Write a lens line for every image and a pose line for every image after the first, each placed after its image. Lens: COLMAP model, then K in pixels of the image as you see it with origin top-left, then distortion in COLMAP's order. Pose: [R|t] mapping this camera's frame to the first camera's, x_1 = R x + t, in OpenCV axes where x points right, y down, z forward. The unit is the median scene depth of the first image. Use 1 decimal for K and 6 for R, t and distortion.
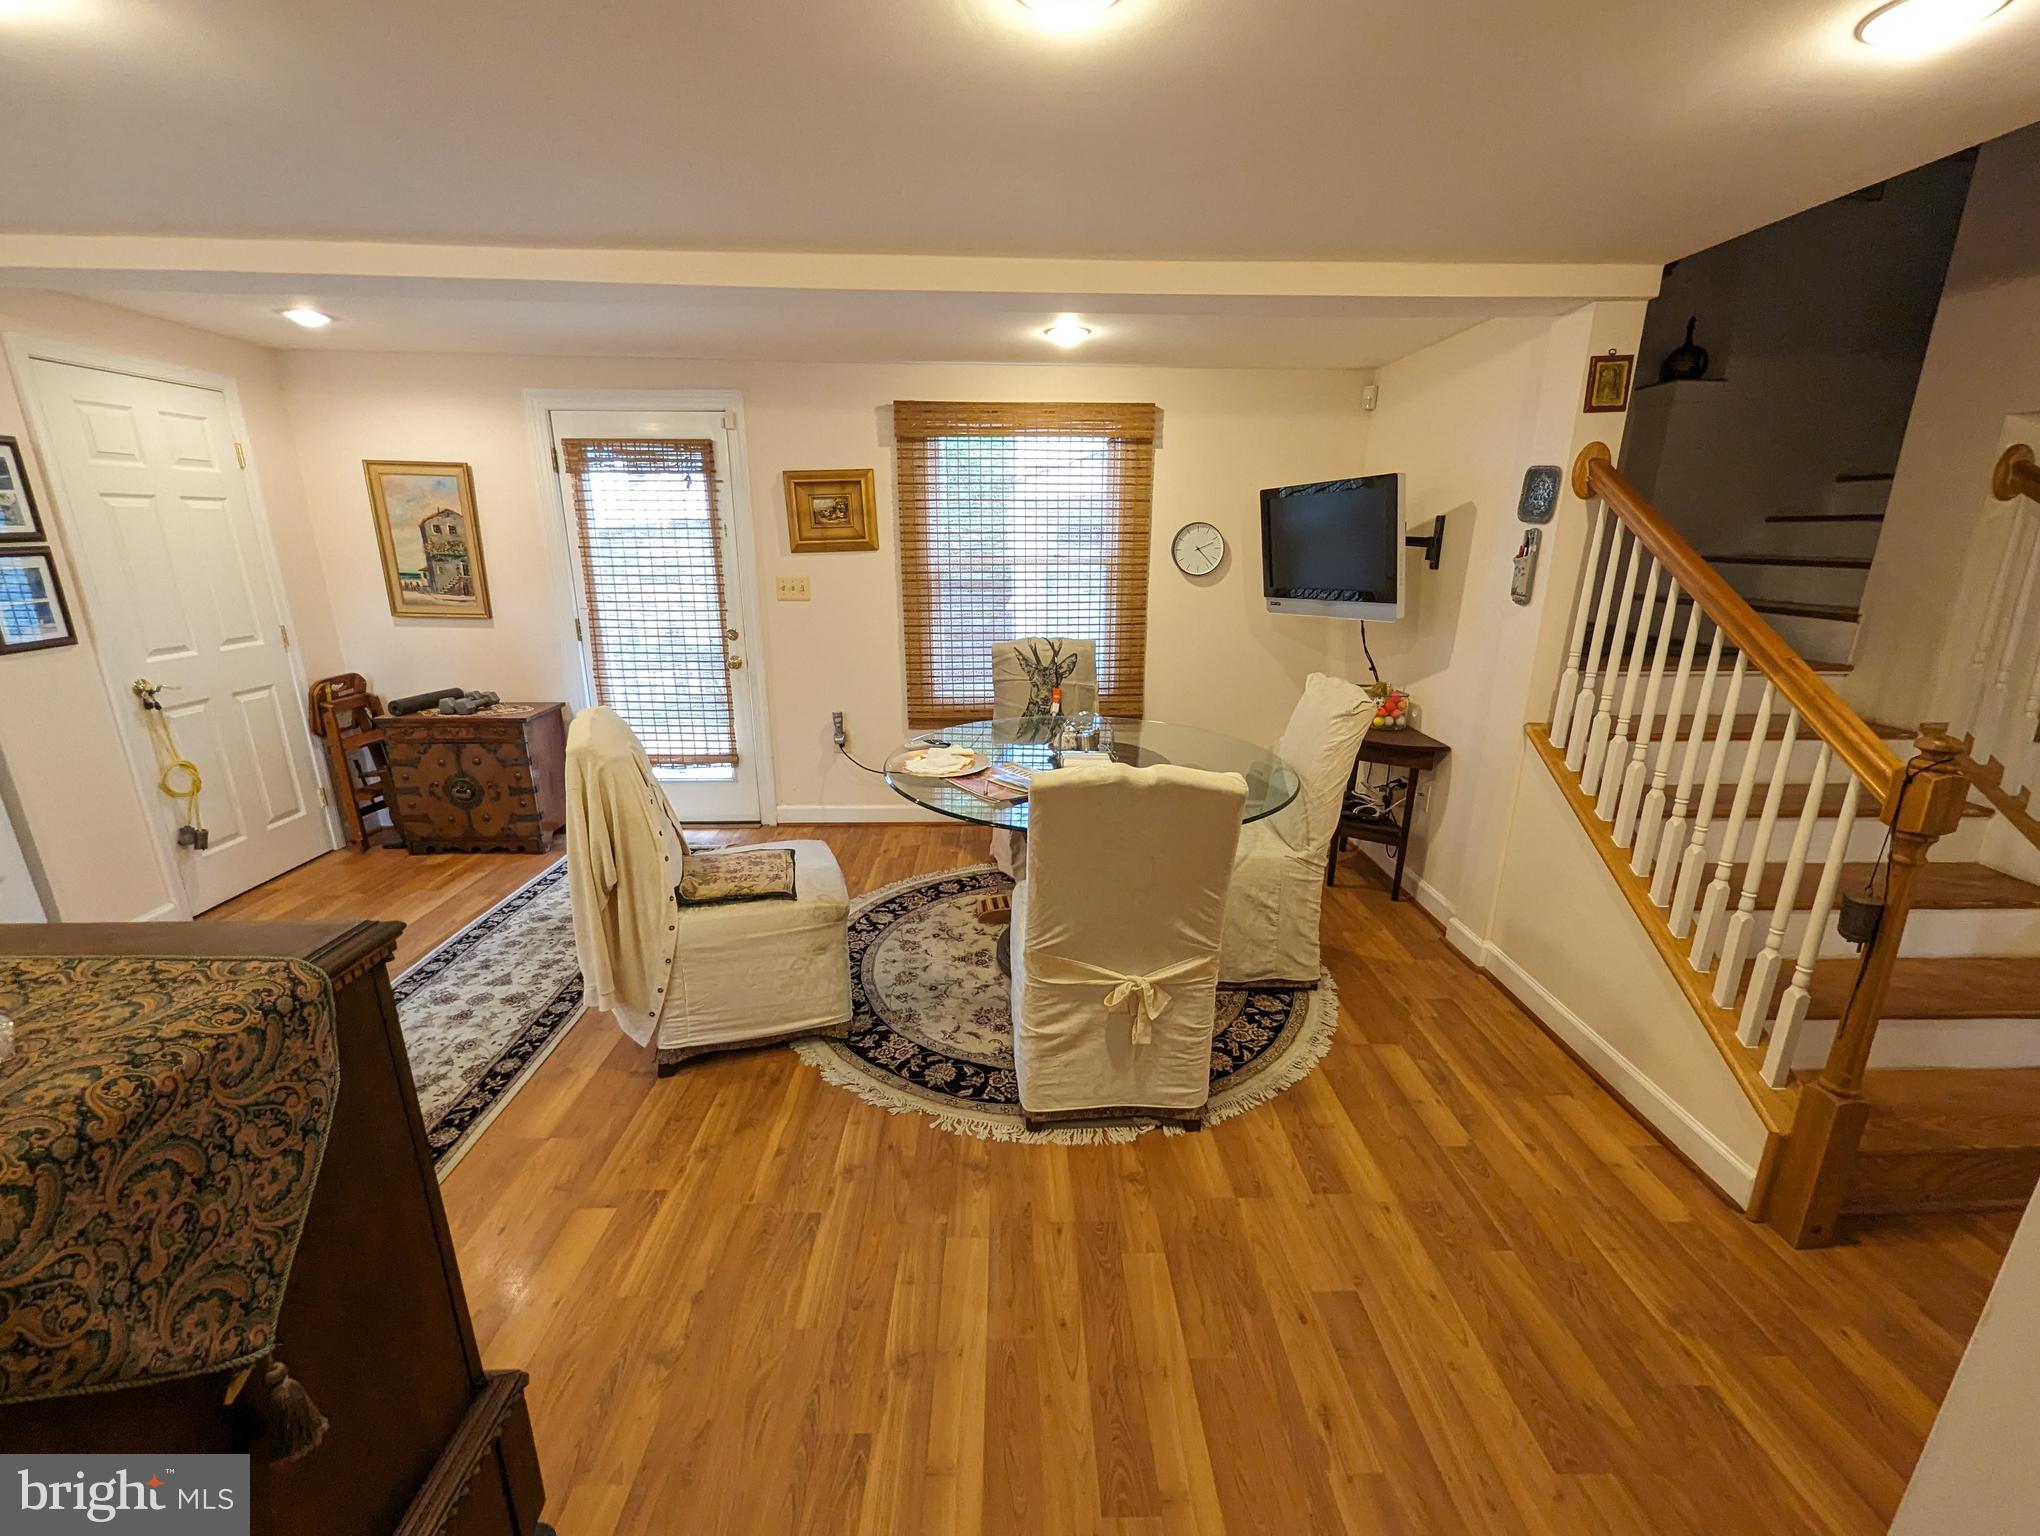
lens RADIAL K [[861.7, 0, 1023.7], [0, 861.7, 781.7], [0, 0, 1]] dist [-0.000102, -0.000305]
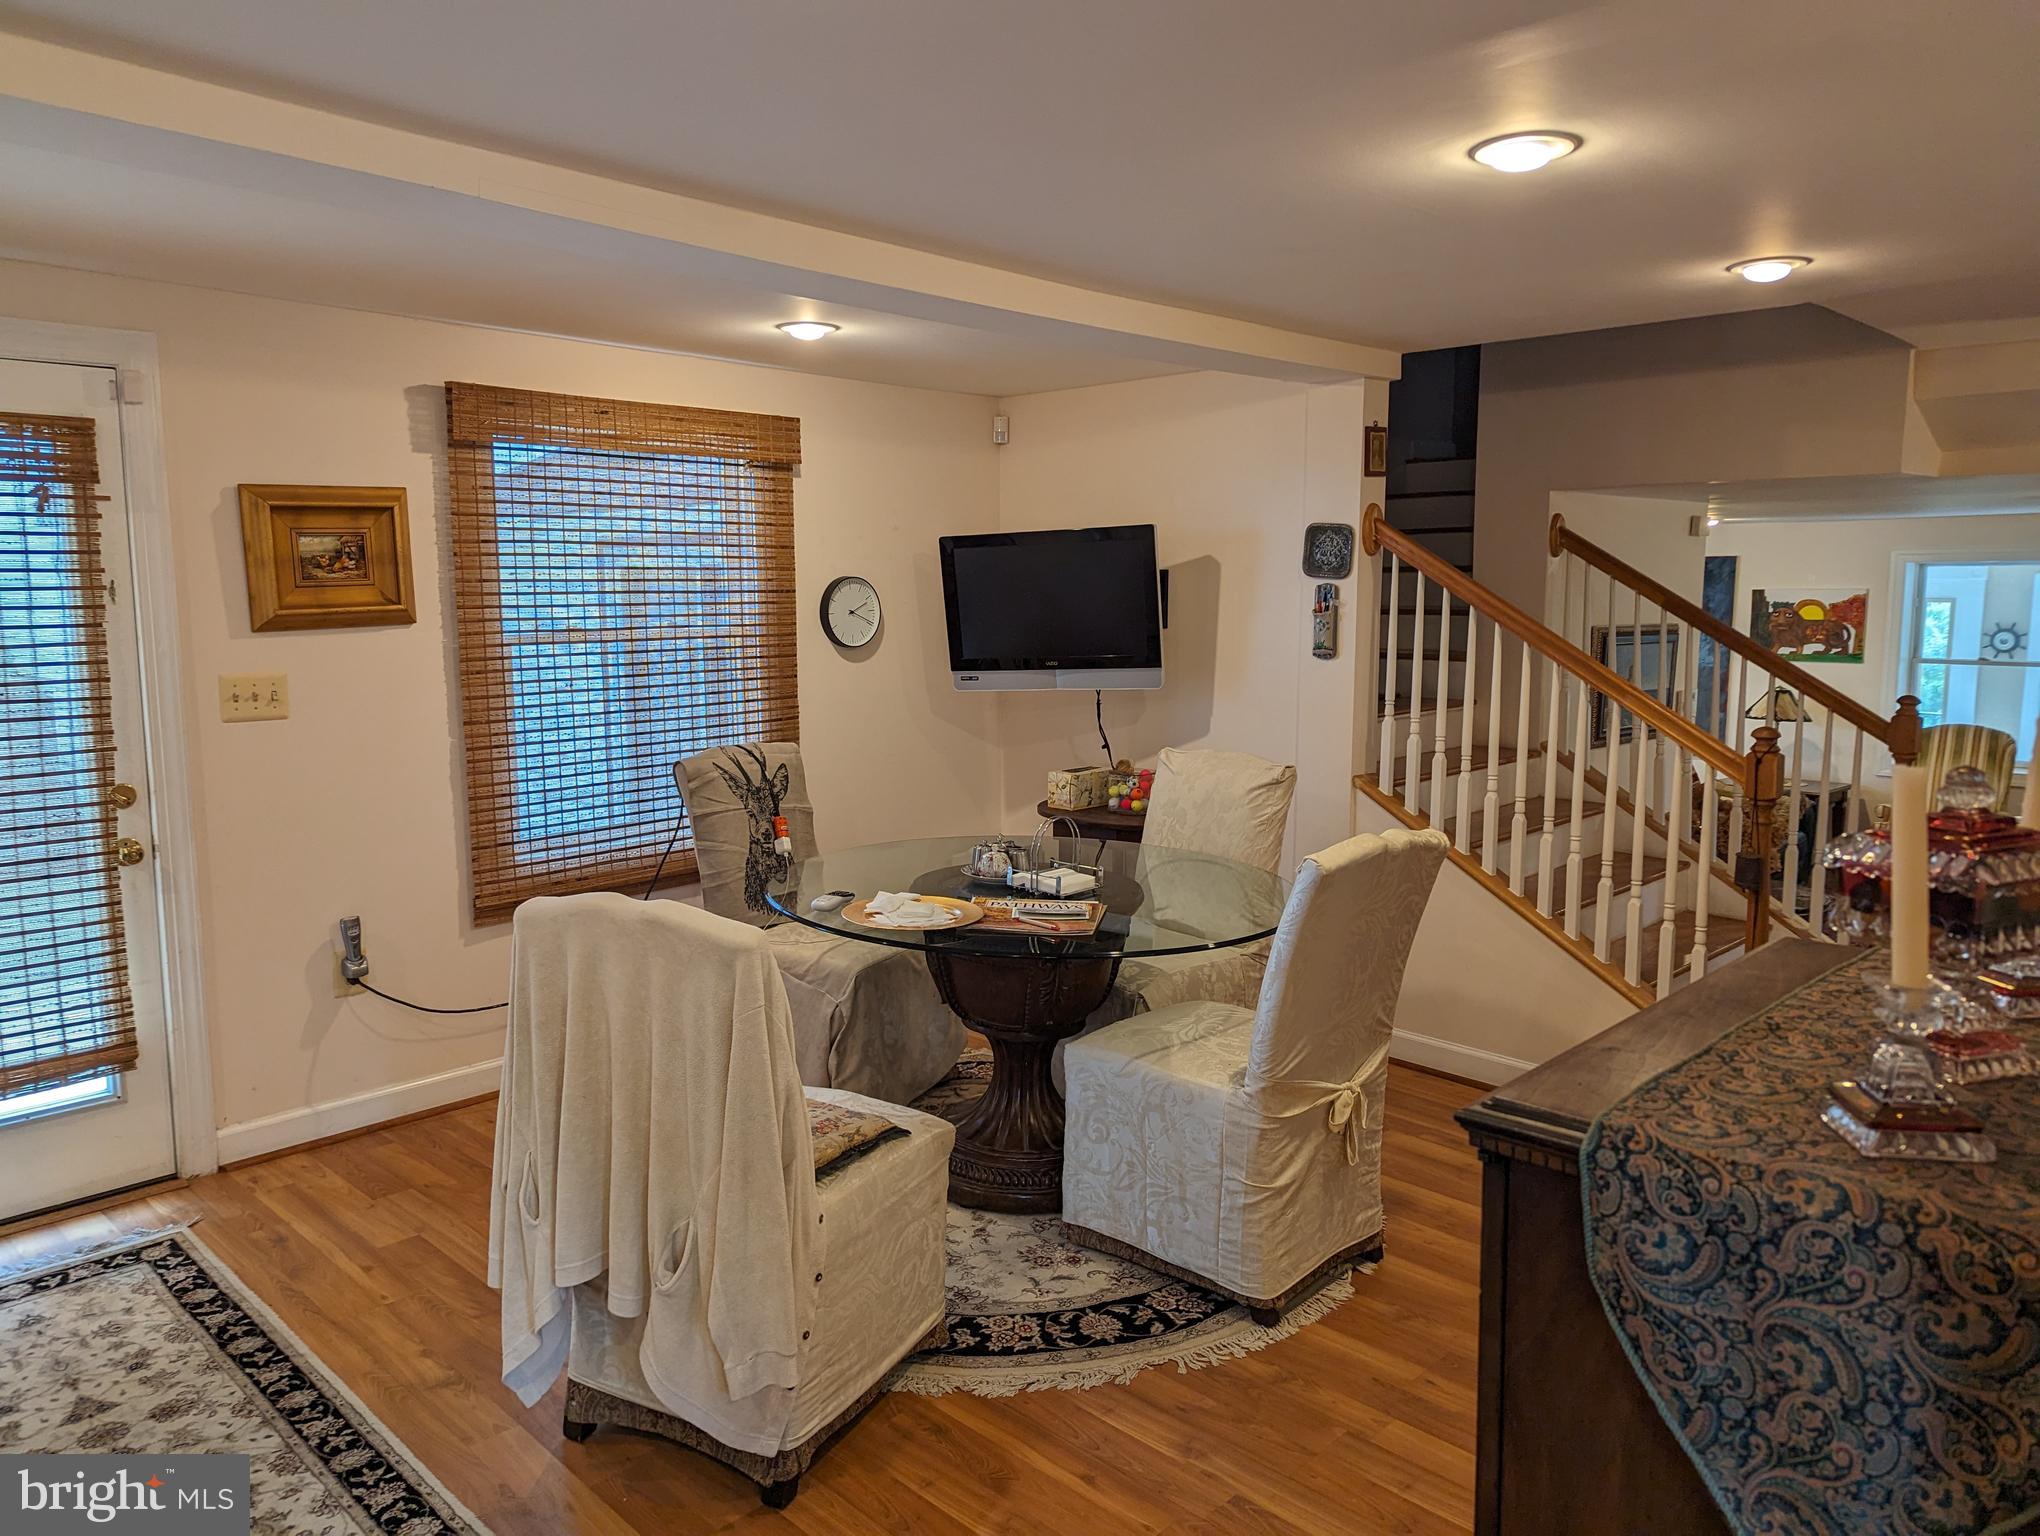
lens RADIAL K [[1431.9, 0, 1017.0], [0, 1431.9, 762.0], [0, 0, 1]] dist [0.059141, -0.043467]
pose [[0.716036, -0.092419, 0.691918, -0.573855], [0.200350, 0.976704, -0.076875, -0.024825], [-0.668694, 0.193671, 0.717871, 0.059019]]
